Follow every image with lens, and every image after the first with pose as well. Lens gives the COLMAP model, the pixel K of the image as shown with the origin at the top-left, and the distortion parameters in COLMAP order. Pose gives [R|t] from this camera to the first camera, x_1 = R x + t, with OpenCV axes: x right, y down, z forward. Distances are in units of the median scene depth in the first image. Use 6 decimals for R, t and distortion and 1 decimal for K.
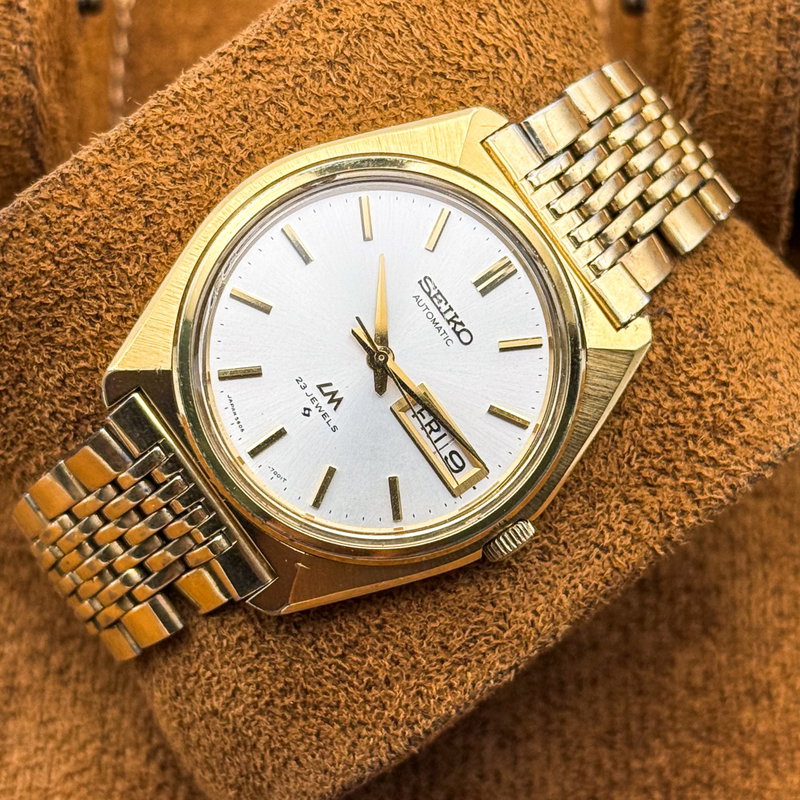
lens RADIAL K [[2641.6, 0, 412.9], [0, 2641.6, 400.8], [0, 0, 1]] dist [0.053359, 1.832748]
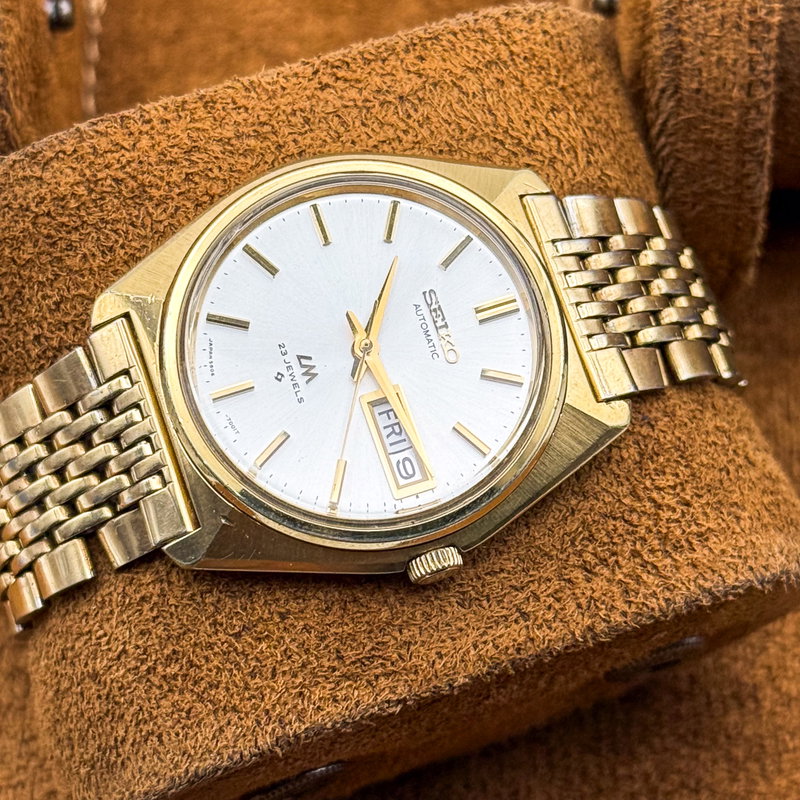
lens RADIAL K [[2641.6, 0, 412.9], [0, 2641.6, 400.8], [0, 0, 1]] dist [0.053359, 1.832748]
pose [[0.957087, 0.282844, -0.063111, 0.071923], [-0.289226, 0.918572, -0.269395, 0.259606], [-0.018225, 0.276088, 0.960960, 0.034790]]
